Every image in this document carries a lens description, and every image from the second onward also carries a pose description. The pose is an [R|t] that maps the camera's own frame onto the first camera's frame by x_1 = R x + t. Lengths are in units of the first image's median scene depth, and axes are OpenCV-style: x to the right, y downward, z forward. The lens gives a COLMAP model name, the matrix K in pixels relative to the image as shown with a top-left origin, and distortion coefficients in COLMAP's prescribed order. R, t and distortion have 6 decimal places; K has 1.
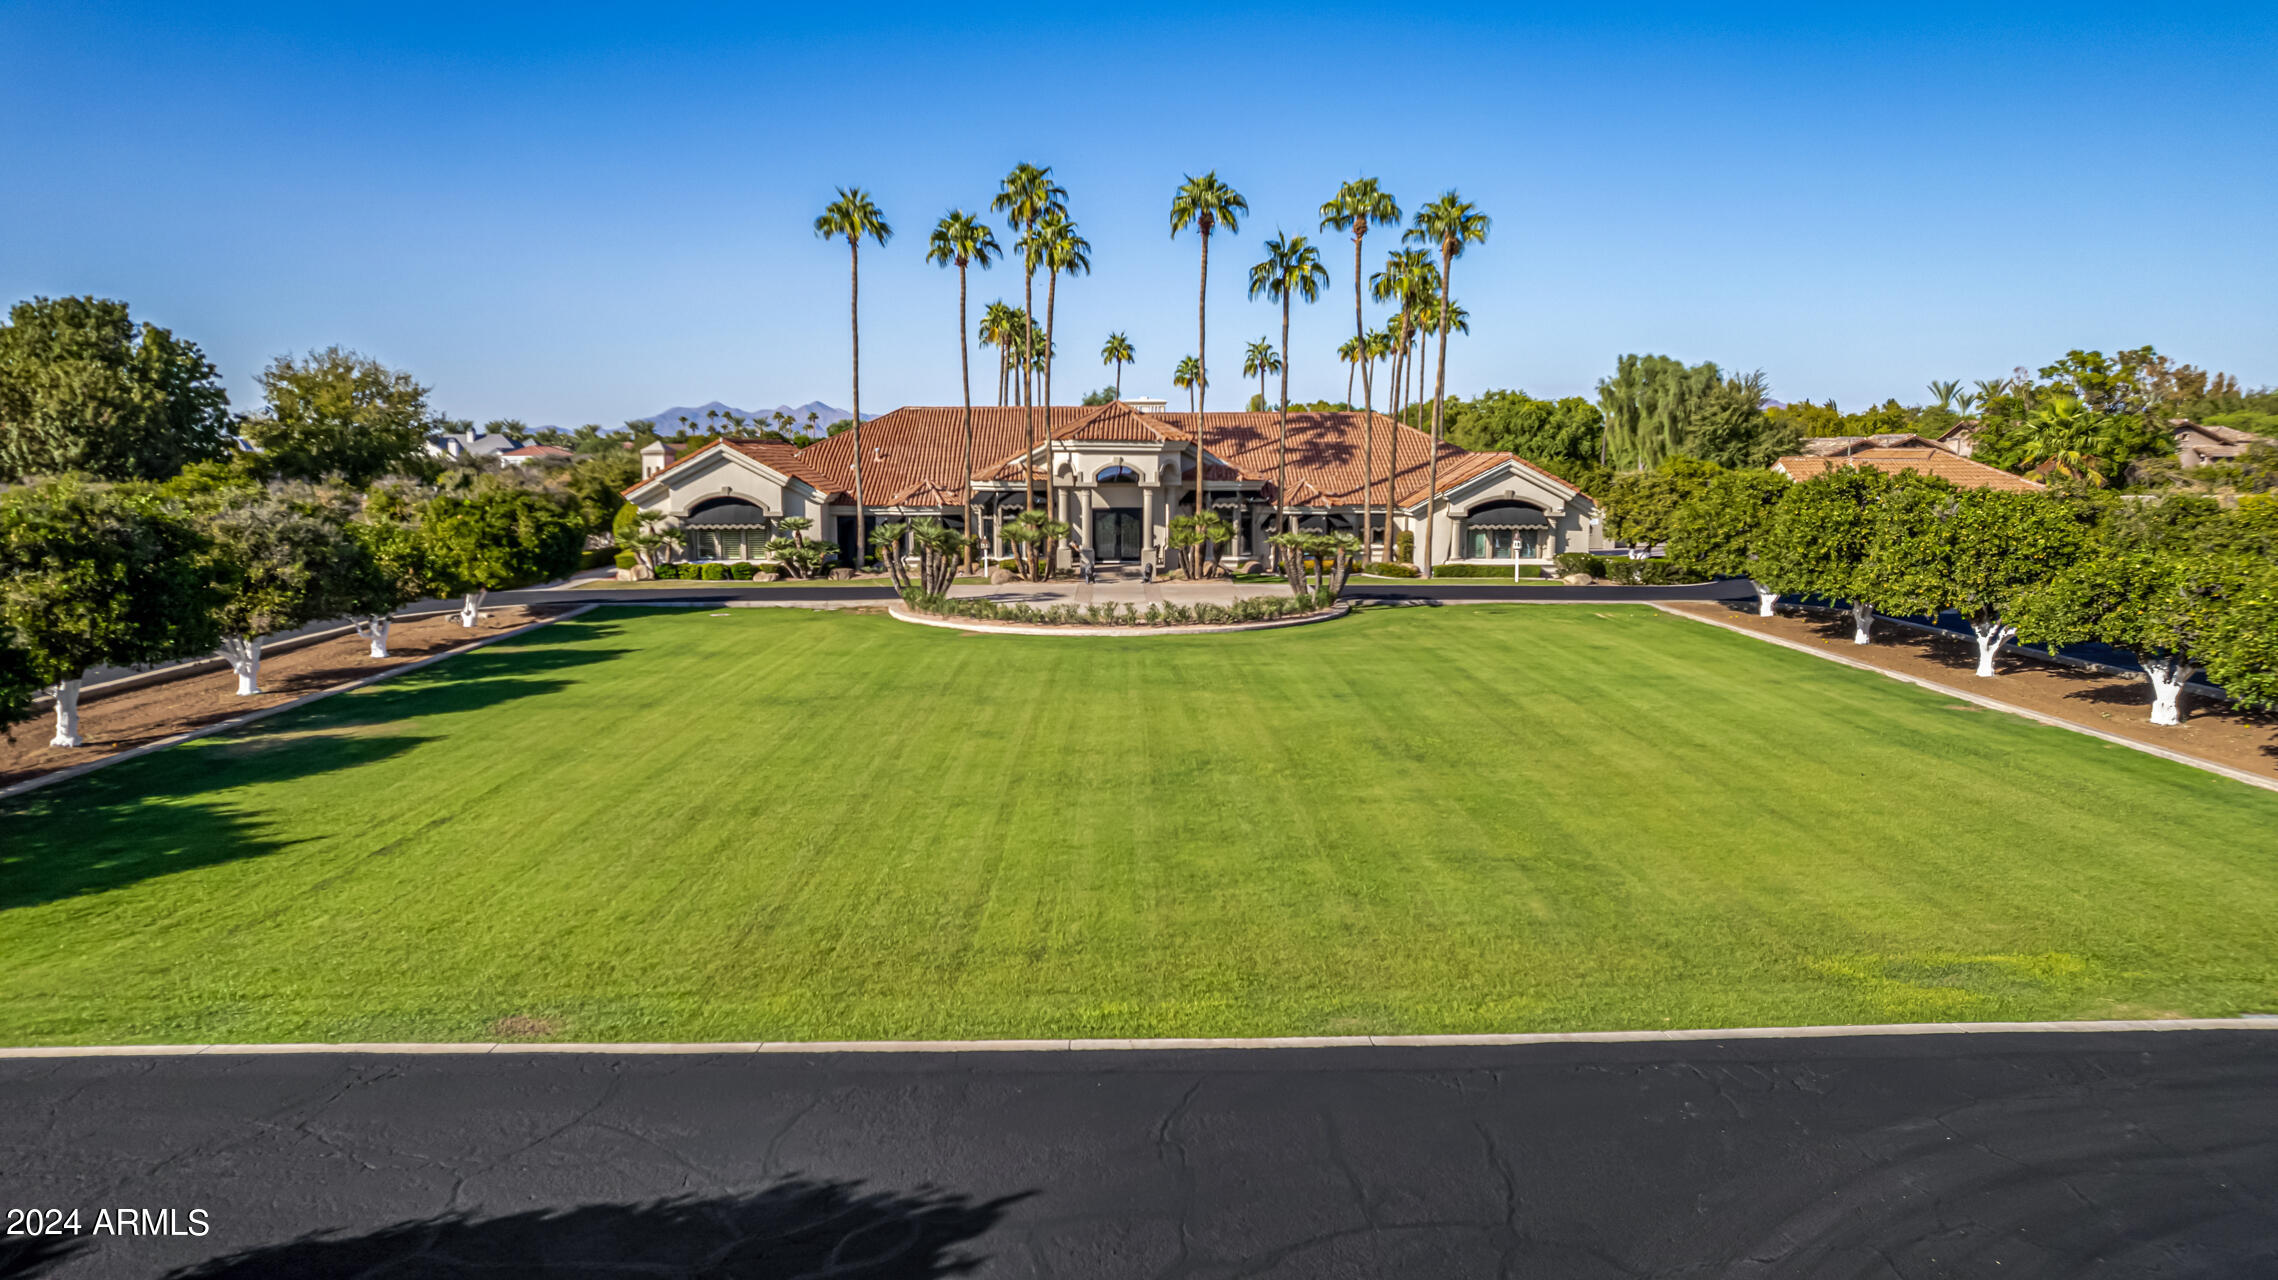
lens RADIAL K [[1445.4, 0, 1143.8], [0, 1445.4, 646.5], [0, 0, 1]] dist [-0.033240, -0.000094]
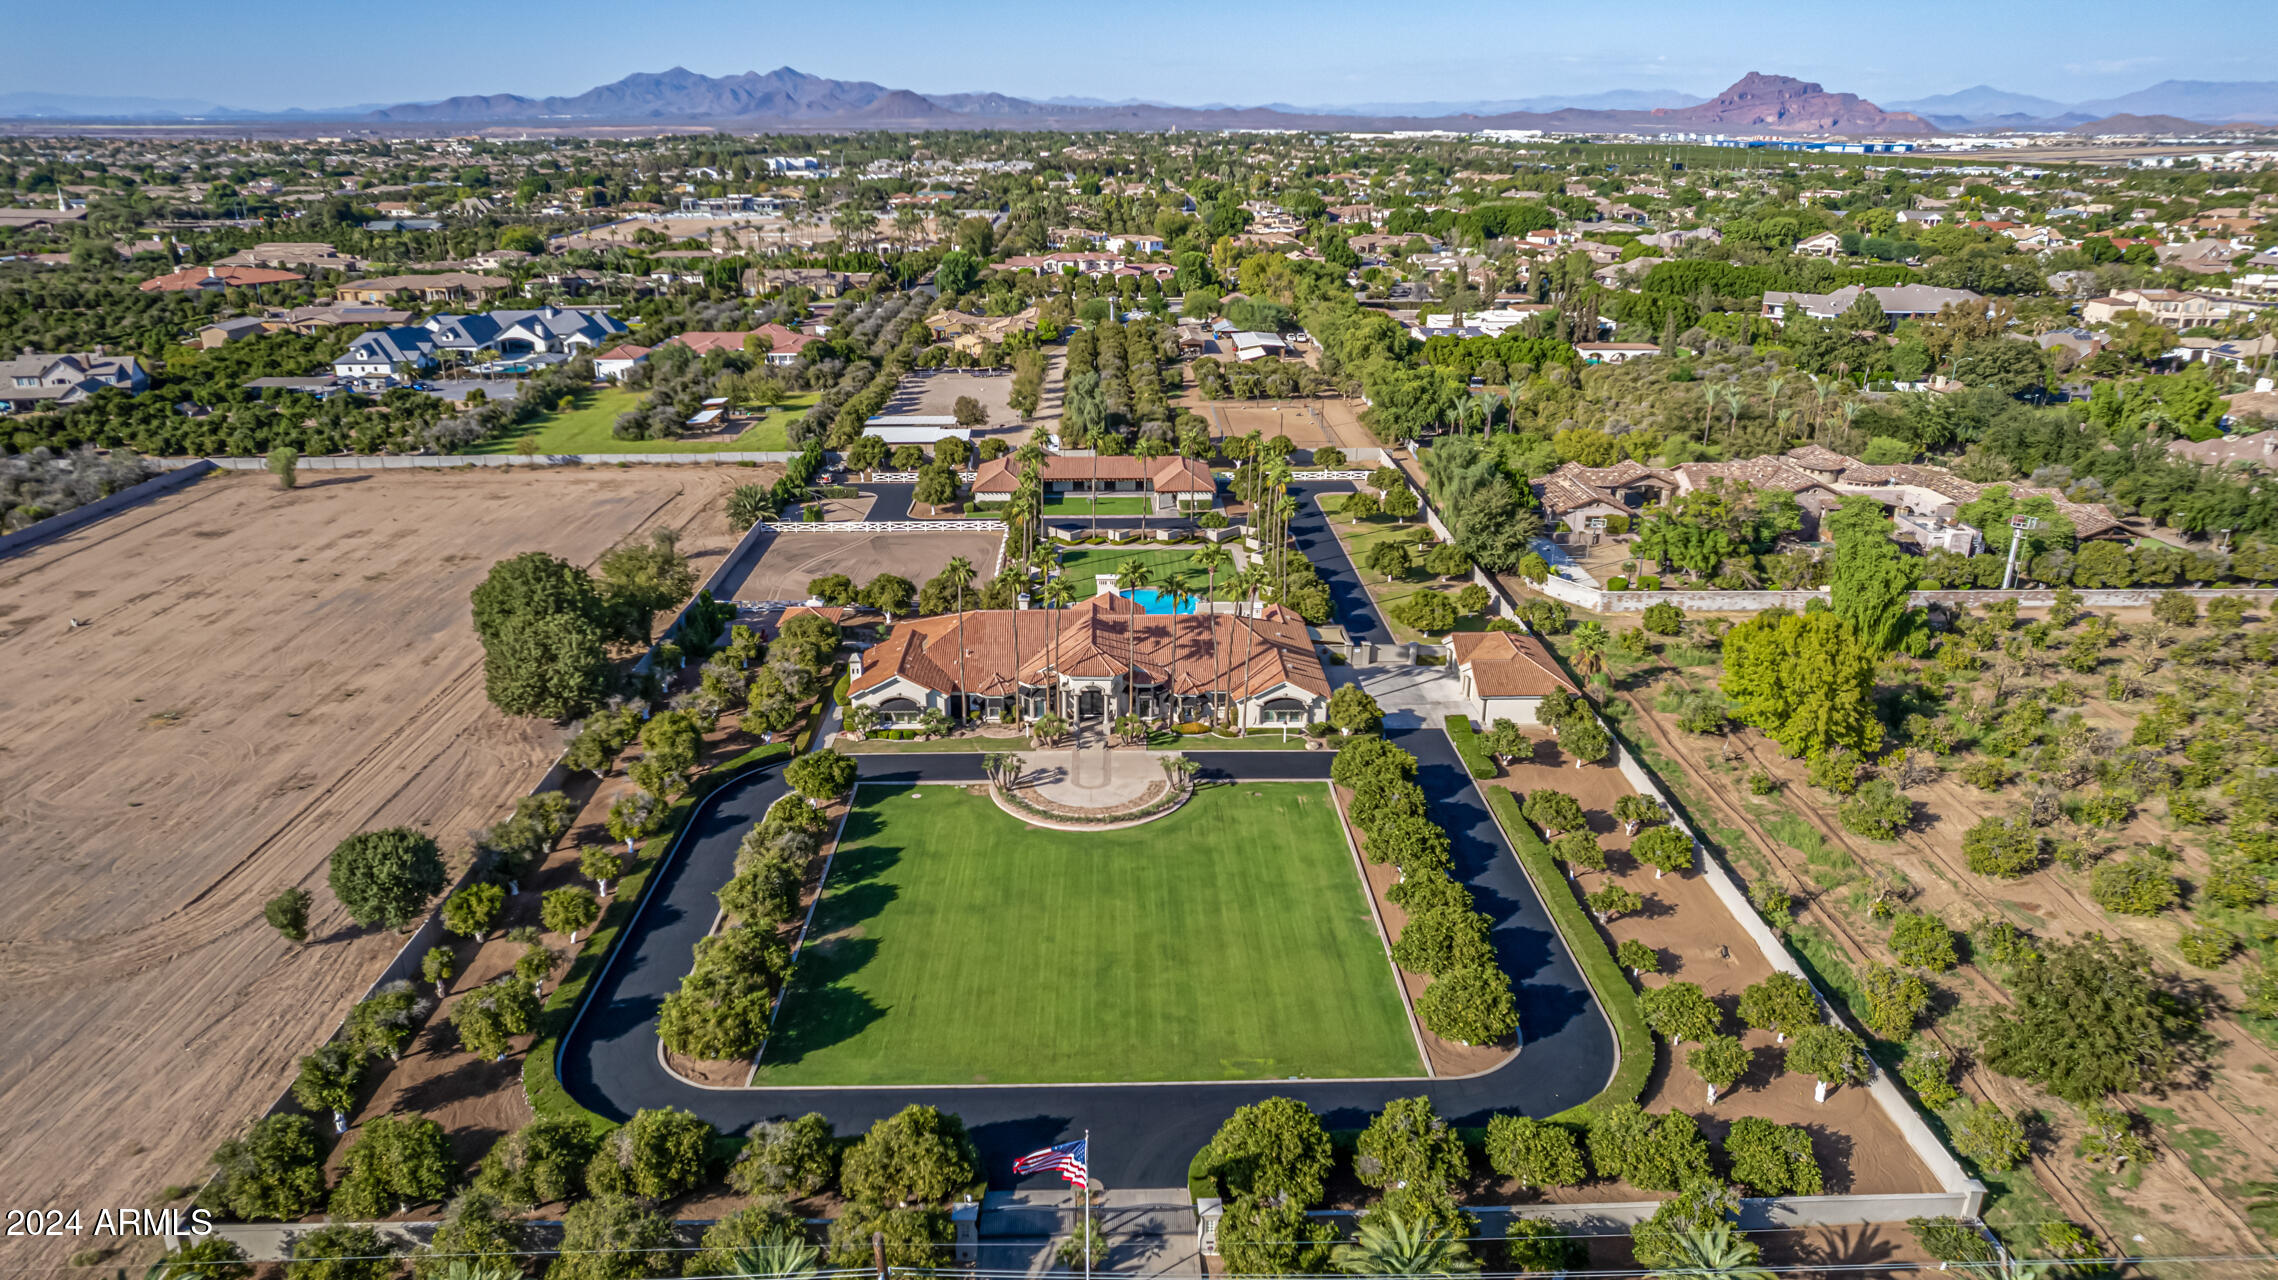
lens RADIAL K [[1454.5, 0, 1147.9], [0, 1454.5, 652.6], [0, 0, 1]] dist [-0.081976, 0.075537]
pose [[0.999921, 0.002345, 0.012343, 0.035912], [-0.004997, 0.975599, 0.219502, -0.611455], [-0.011528, -0.219546, 0.975534, -0.974760]]
